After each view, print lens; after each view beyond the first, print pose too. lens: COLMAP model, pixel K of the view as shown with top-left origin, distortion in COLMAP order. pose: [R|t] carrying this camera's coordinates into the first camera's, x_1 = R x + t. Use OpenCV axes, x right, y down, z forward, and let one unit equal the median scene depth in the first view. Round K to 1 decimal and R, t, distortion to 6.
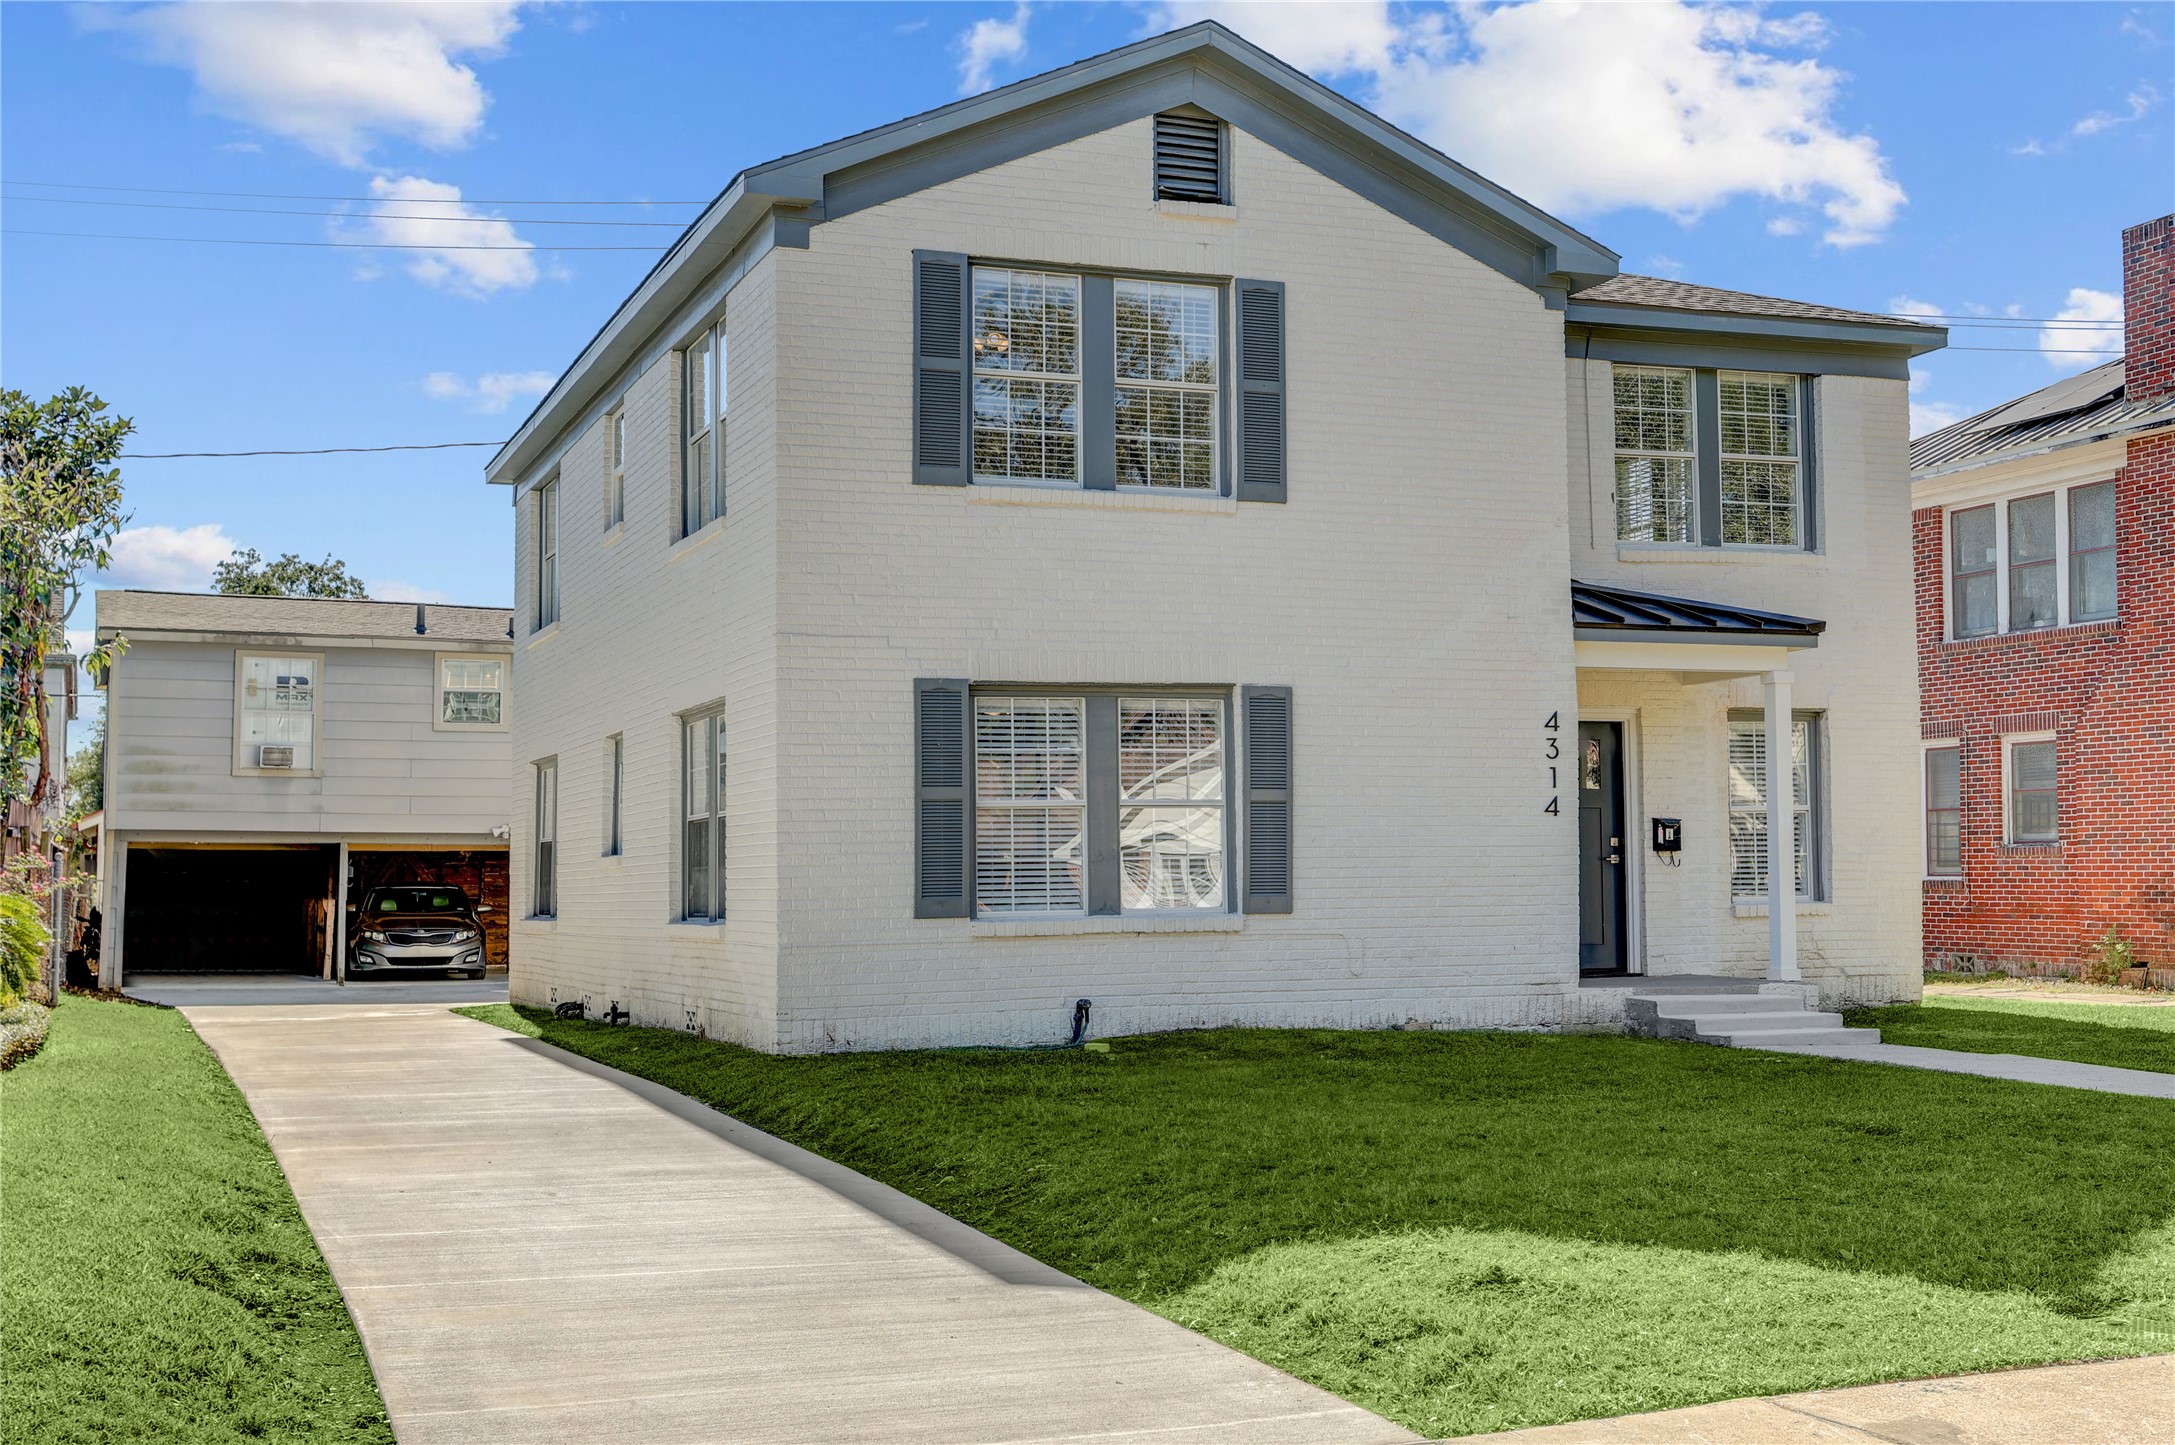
lens RADIAL K [[2555.2, 0, 1086.5], [0, 2555.2, 726.1], [0, 0, 1]] dist [-0.000578, 0.000000]
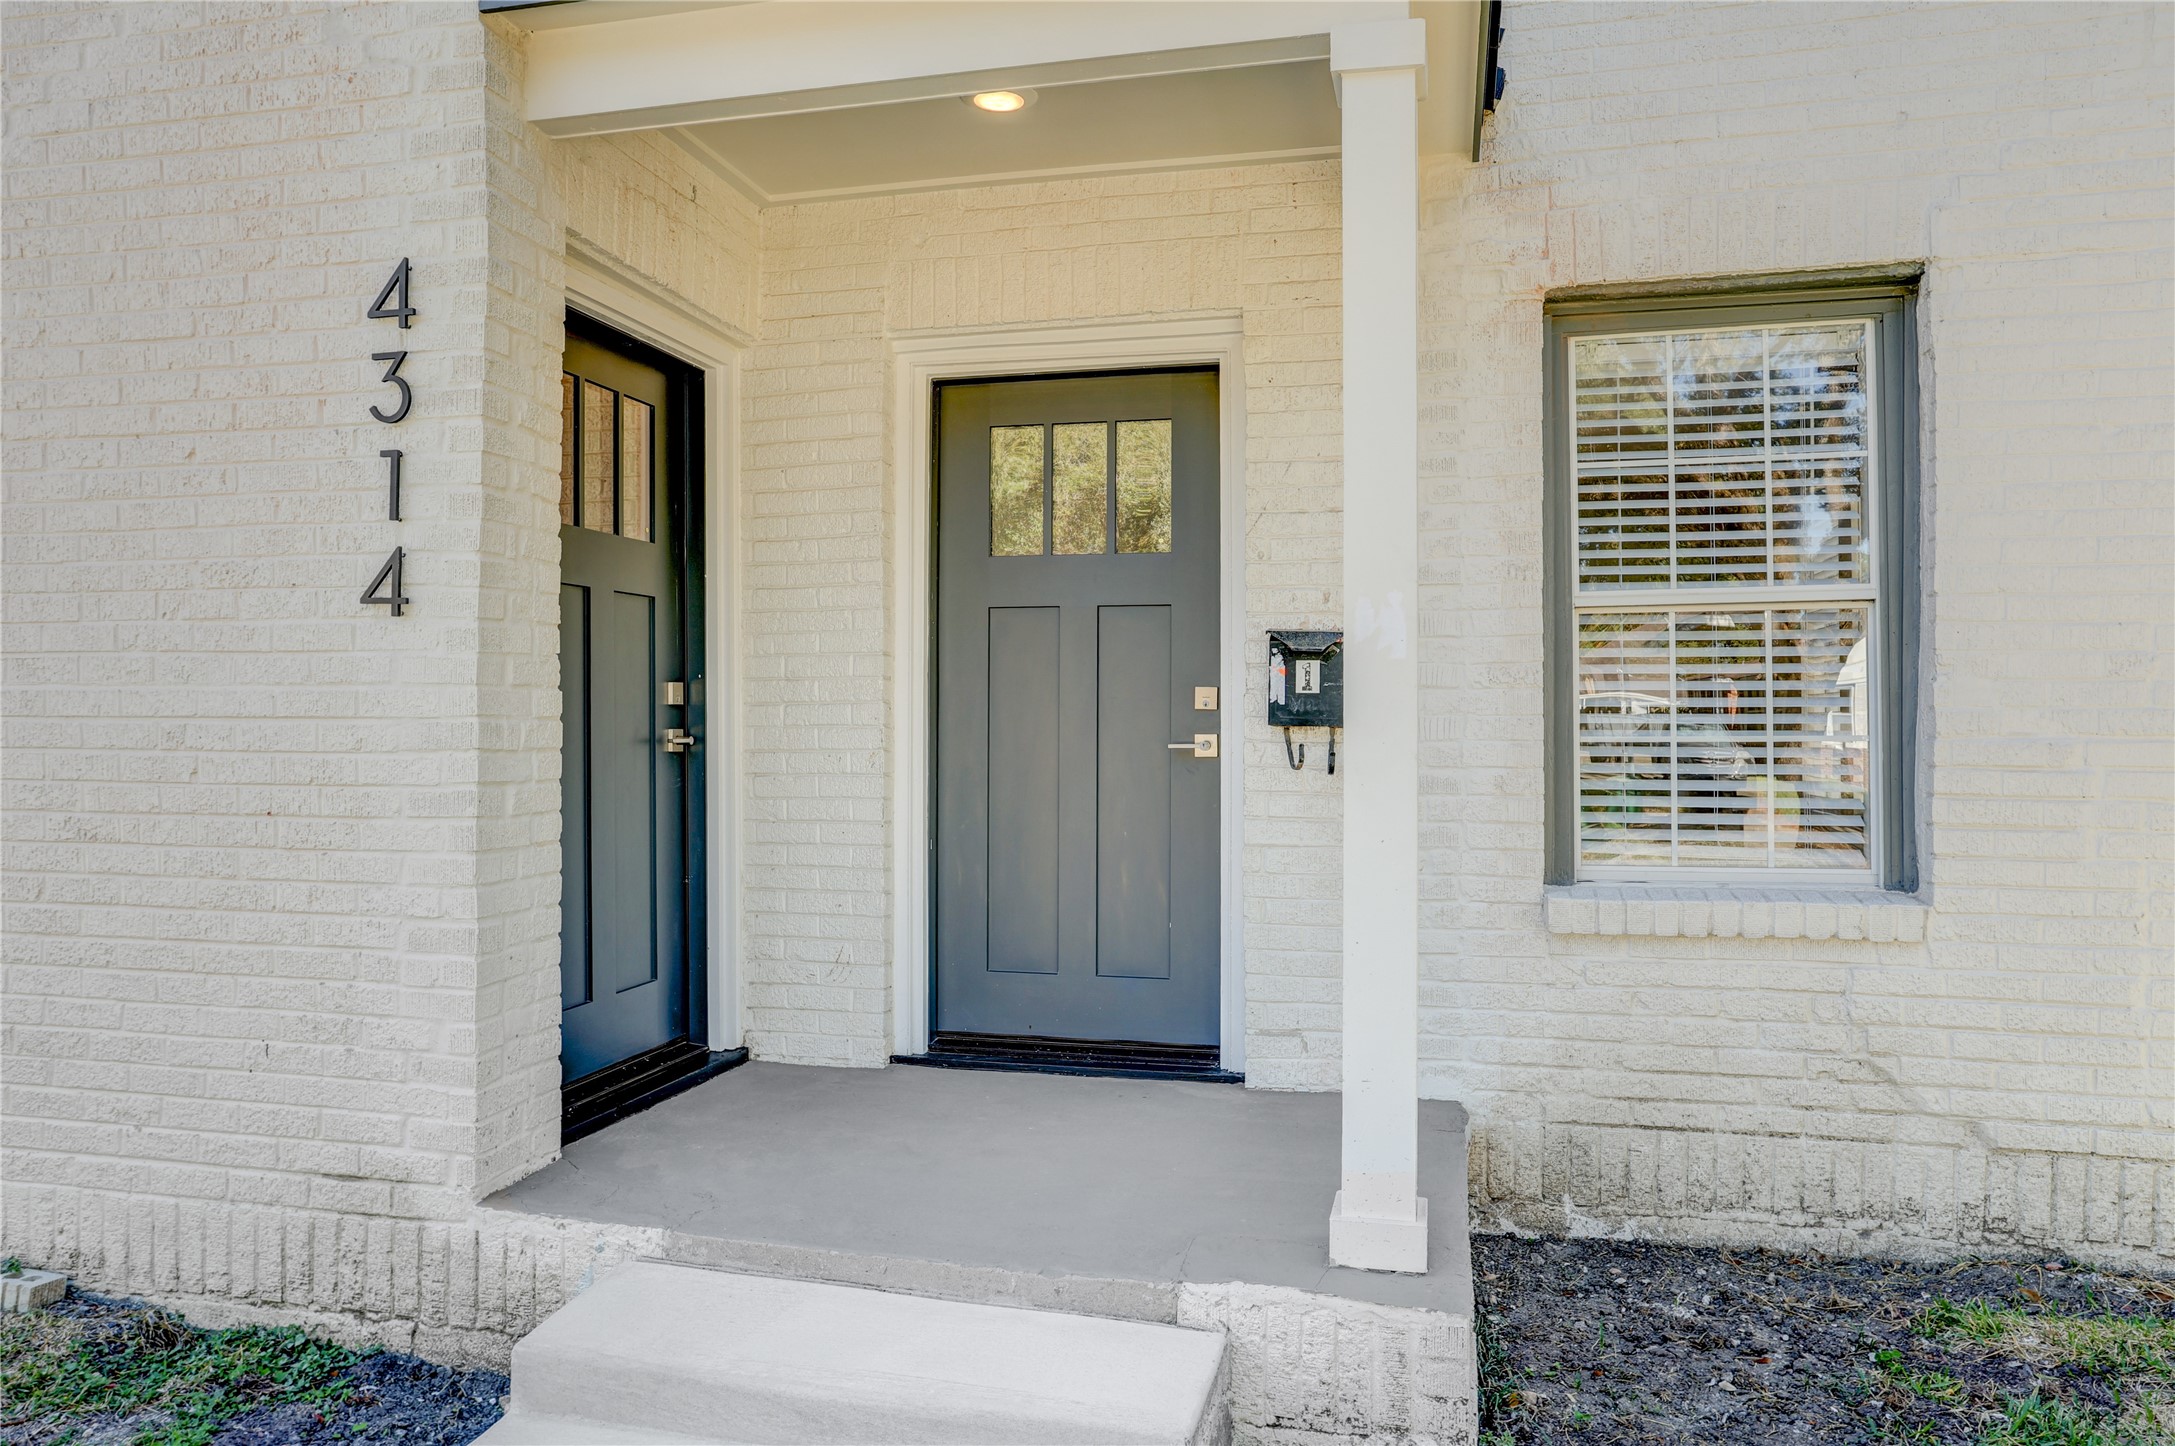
lens RADIAL K [[1521.0, 0, 1086.3], [0, 1521.0, 708.6], [0, 0, 1]] dist [-0.013350, -0.001632]
pose [[0.830779, 0.006668, -0.556563, 0.315651], [0.026463, 0.998324, 0.051462, 0.035398], [0.555974, -0.057482, 0.829210, 0.818224]]
